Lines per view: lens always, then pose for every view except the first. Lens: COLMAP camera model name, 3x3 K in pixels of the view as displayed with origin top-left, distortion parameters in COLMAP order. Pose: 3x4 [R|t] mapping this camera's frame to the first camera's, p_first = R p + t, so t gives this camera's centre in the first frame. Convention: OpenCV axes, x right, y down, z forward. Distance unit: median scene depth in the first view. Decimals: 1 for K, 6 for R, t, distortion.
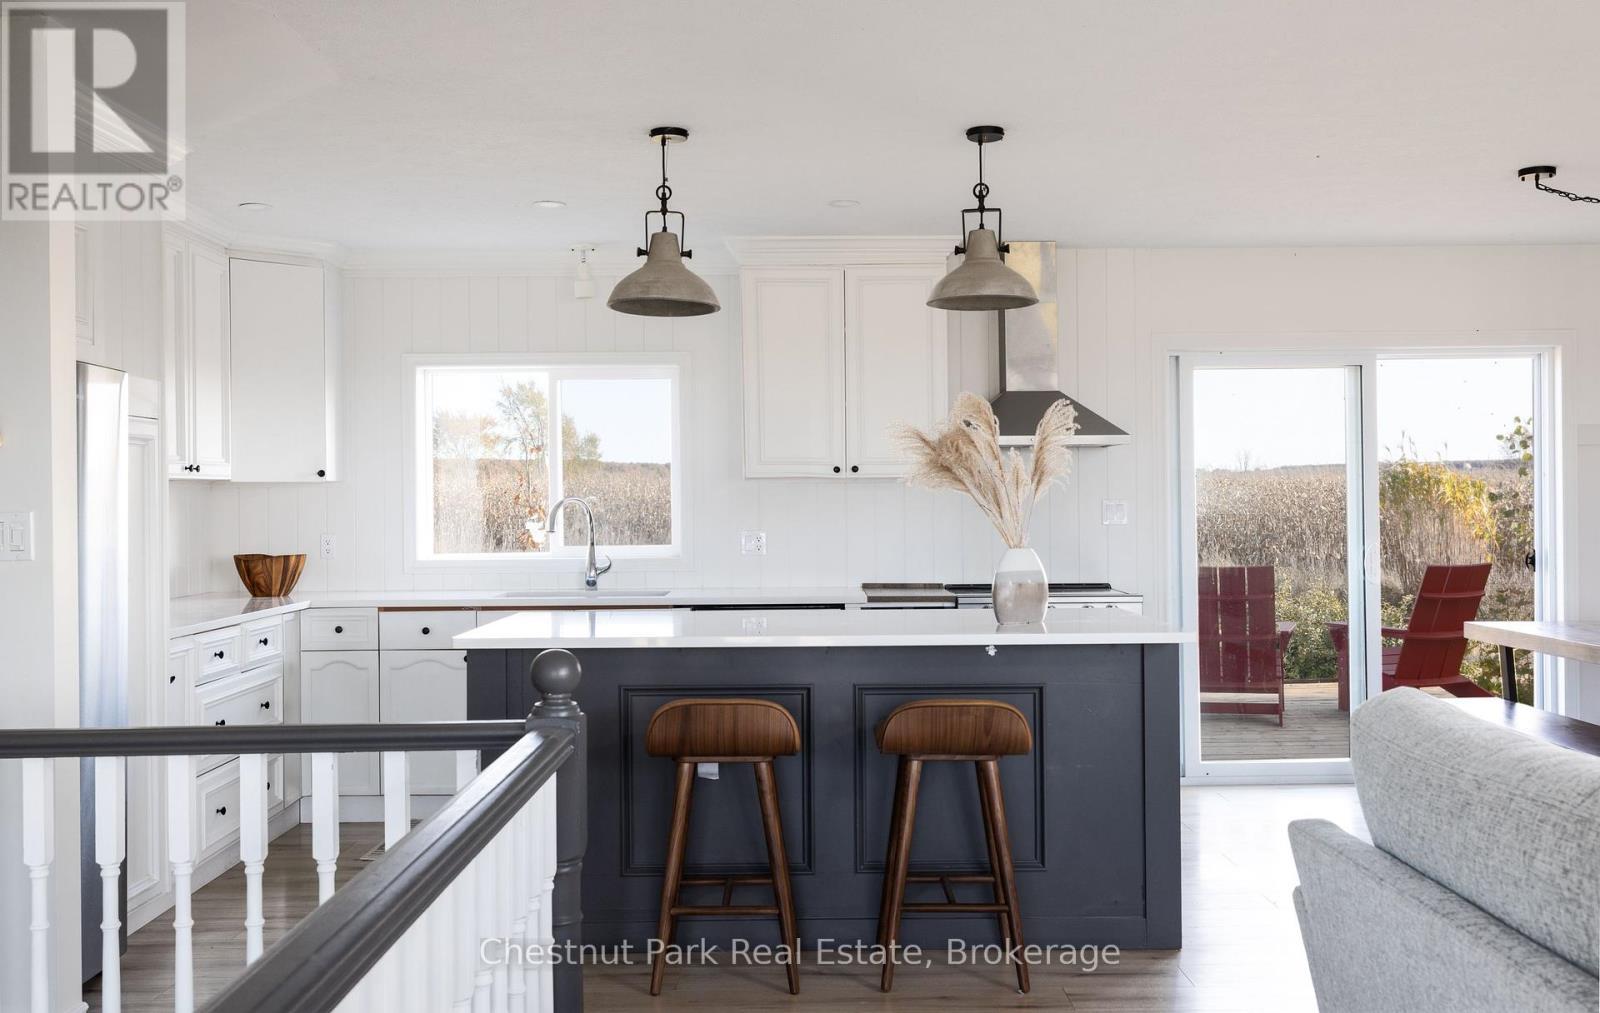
lens RADIAL K [[1520.7, 0, 800.0], [0, 1520.7, 506.5], [0, 0, 1]] dist [0.009770, 0.004054]
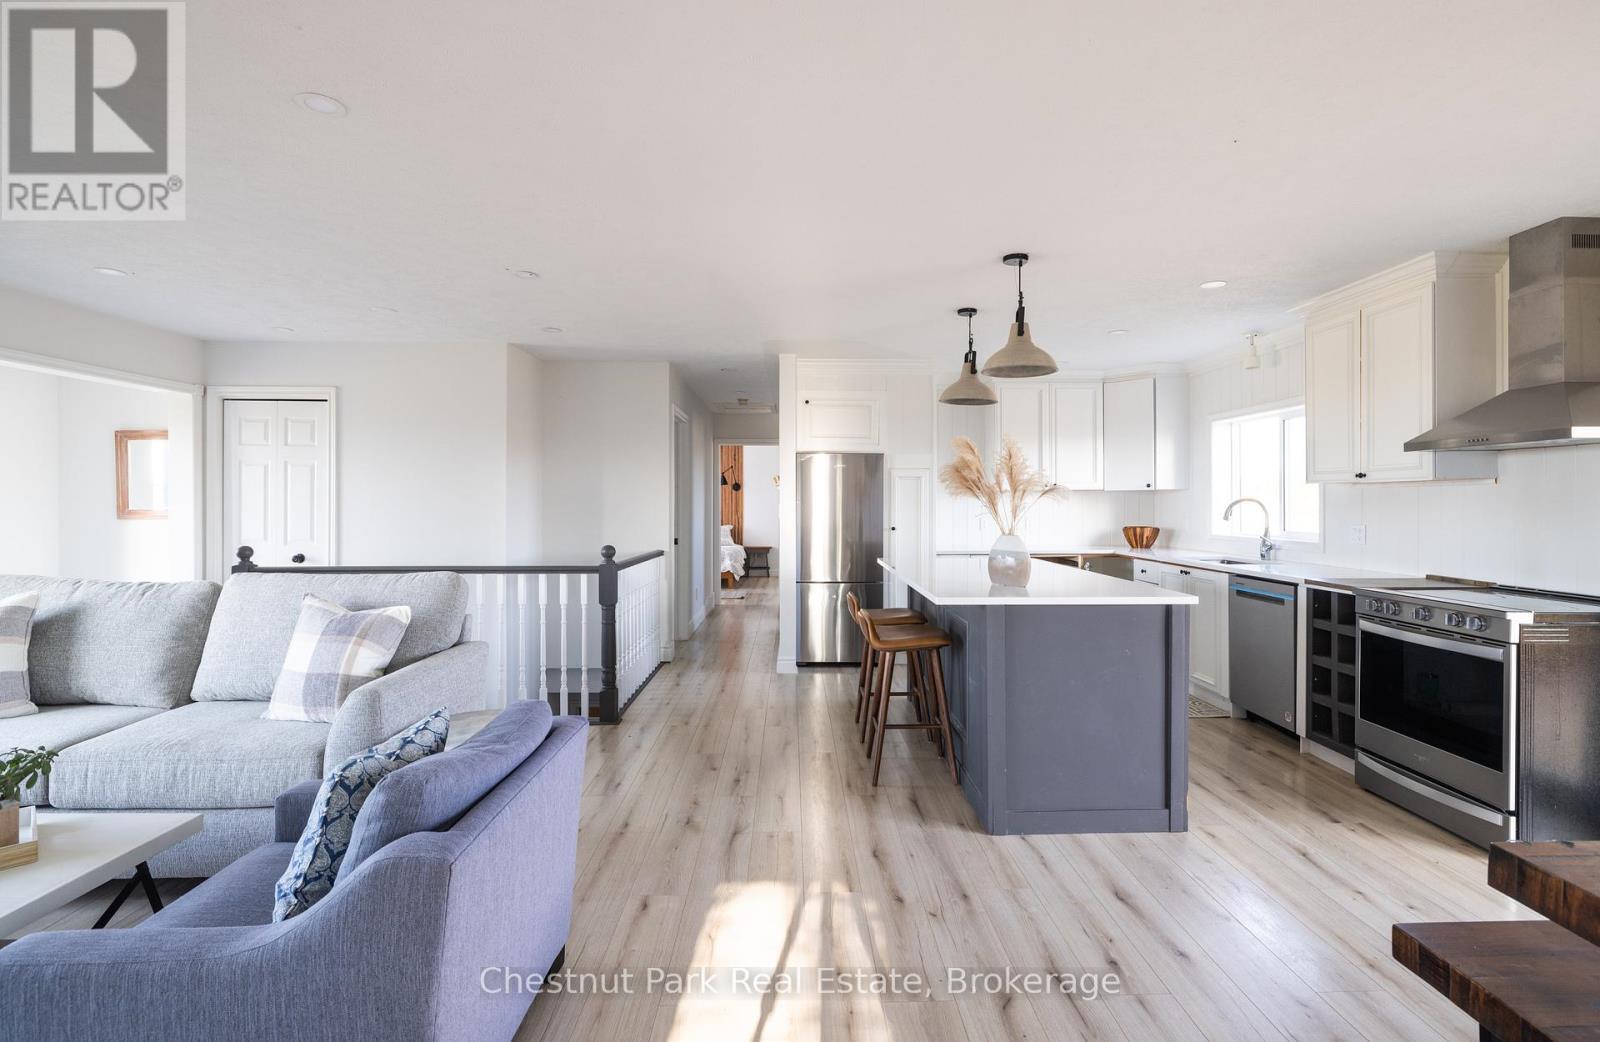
lens RADIAL K [[745.4, 0, 808.5], [0, 745.4, 494.7], [0, 0, 1]] dist [-0.000870, -0.000385]
pose [[0.025321, -0.000750, -0.999679, 0.613642], [-0.003084, 0.999995, -0.000829, -0.008158], [0.999675, 0.003104, 0.025319, 0.554055]]
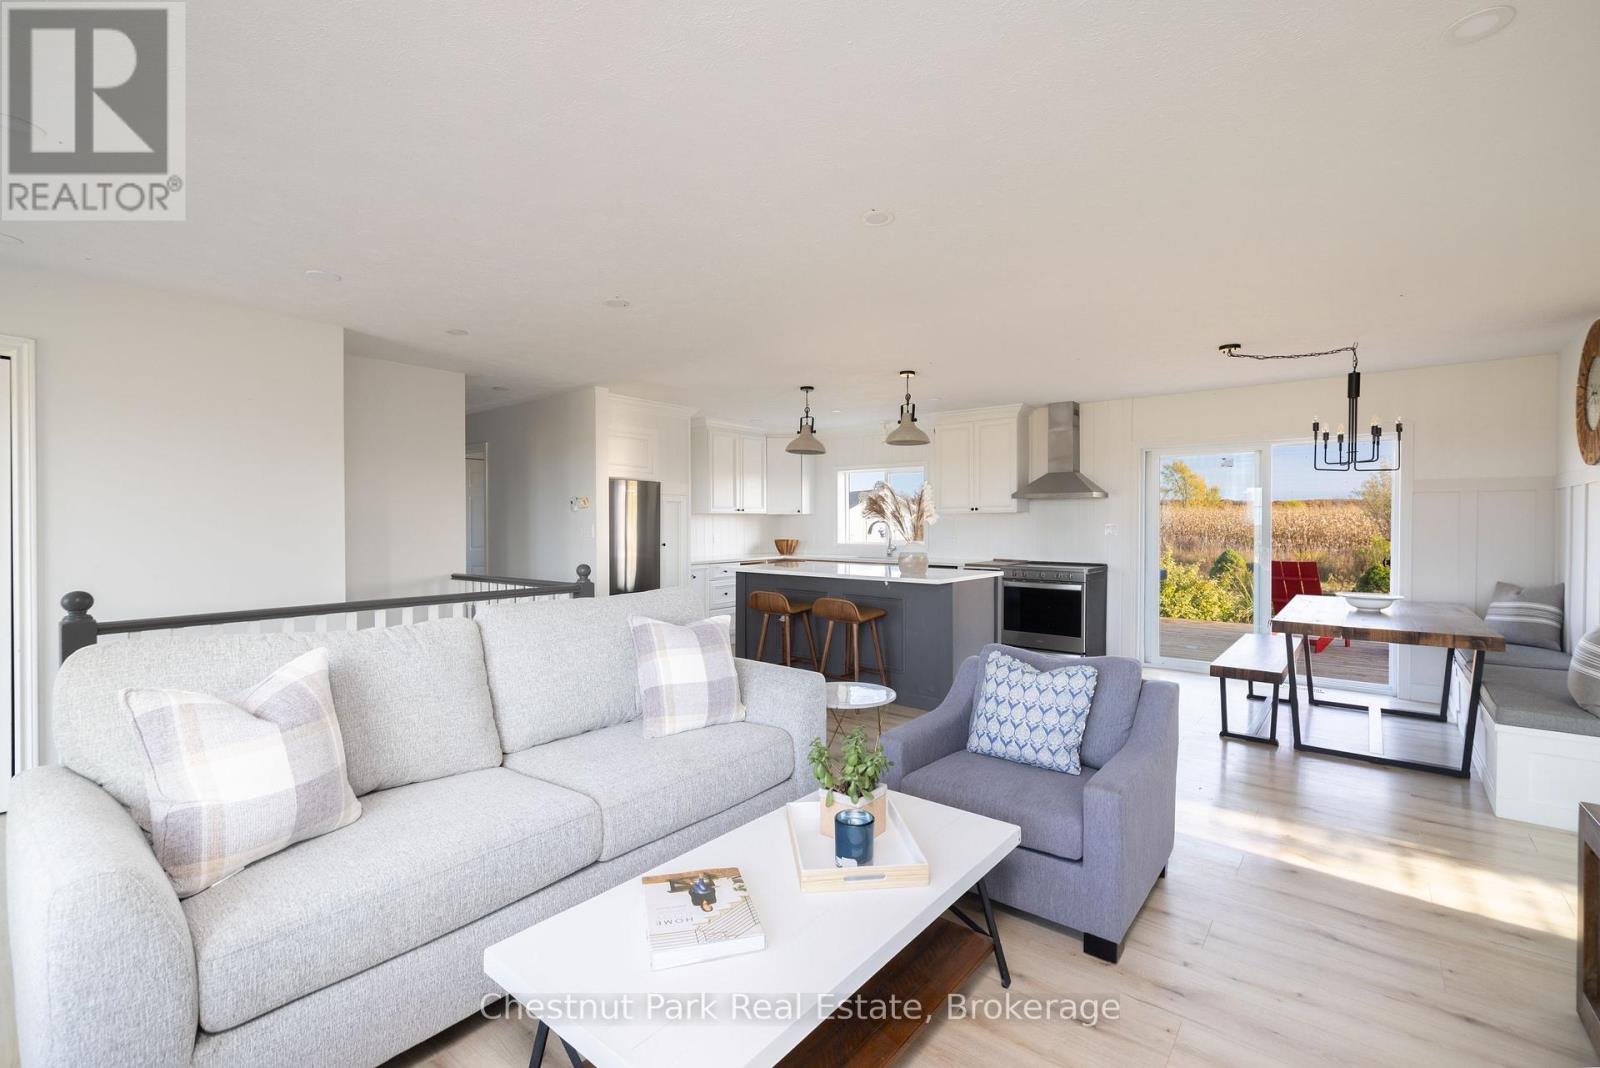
lens RADIAL K [[685.9, 0, 800.0], [0, 685.9, 534.0], [0, 0, 1]] dist [0.001559, 0.000193]
pose [[0.770020, 0.019135, -0.637733, 0.496780], [-0.008934, 0.999776, 0.019211, -0.004769], [0.637957, -0.009095, 0.770018, 0.026383]]
